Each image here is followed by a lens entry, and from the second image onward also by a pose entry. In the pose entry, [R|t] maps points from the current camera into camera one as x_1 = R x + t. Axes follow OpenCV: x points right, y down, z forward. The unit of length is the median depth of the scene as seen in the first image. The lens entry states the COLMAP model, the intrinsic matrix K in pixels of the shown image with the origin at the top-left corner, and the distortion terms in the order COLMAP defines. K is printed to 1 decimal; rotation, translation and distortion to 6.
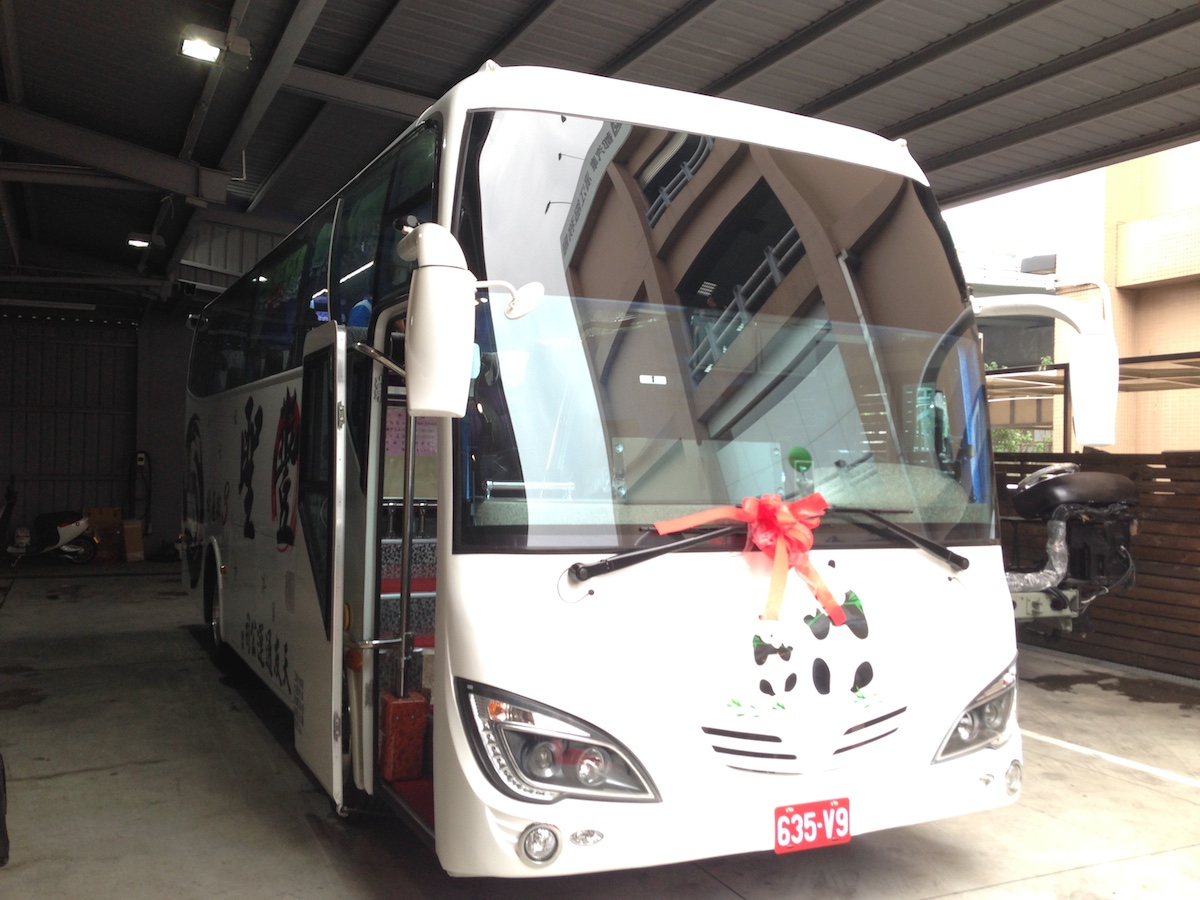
lens RADIAL K [[1099.0, 0, 596.5], [0, 1099.0, 454.1], [0, 0, 1]] dist [0.009965, 0.000000]
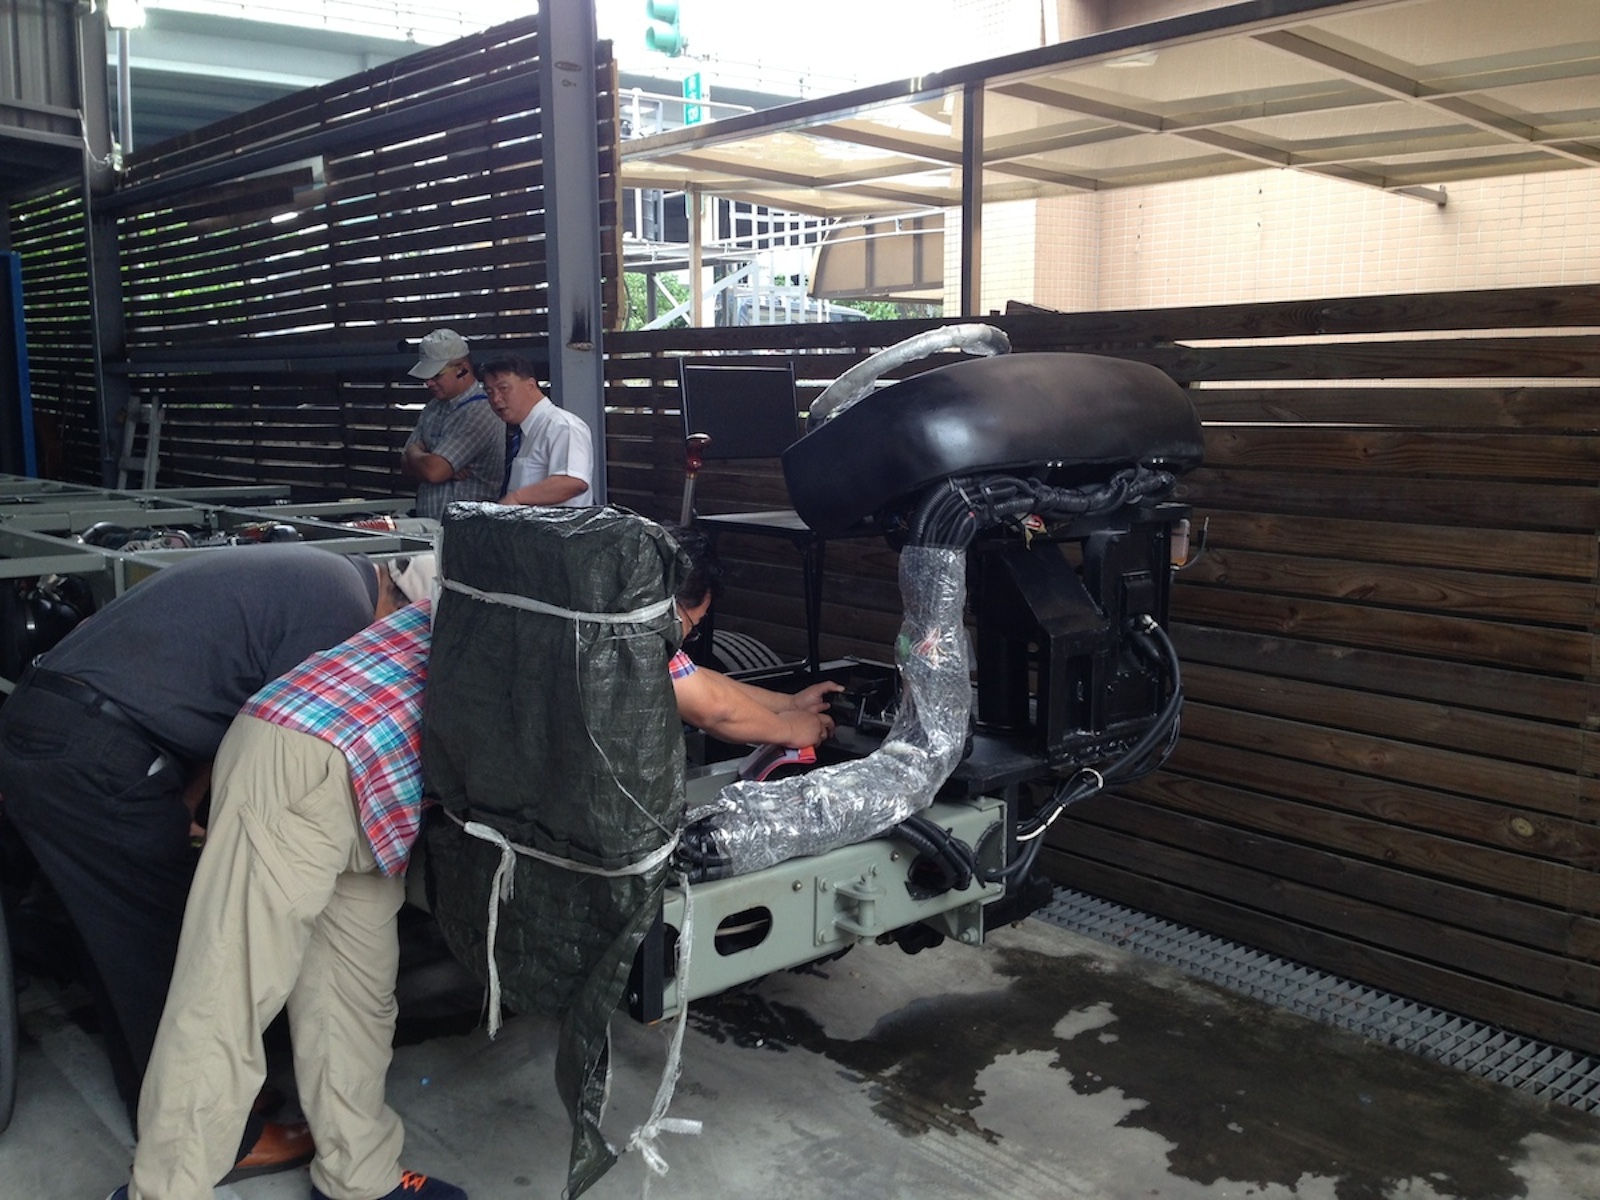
lens RADIAL K [[1465.3, 0, 802.6], [0, 1465.3, 597.7], [0, 0, 1]] dist [0.009965, 0.000000]
pose [[0.957088, -0.055194, 0.284493, 0.289362], [0.011045, 0.987929, 0.154511, 0.019715], [-0.289588, -0.144738, 0.946145, 0.680153]]
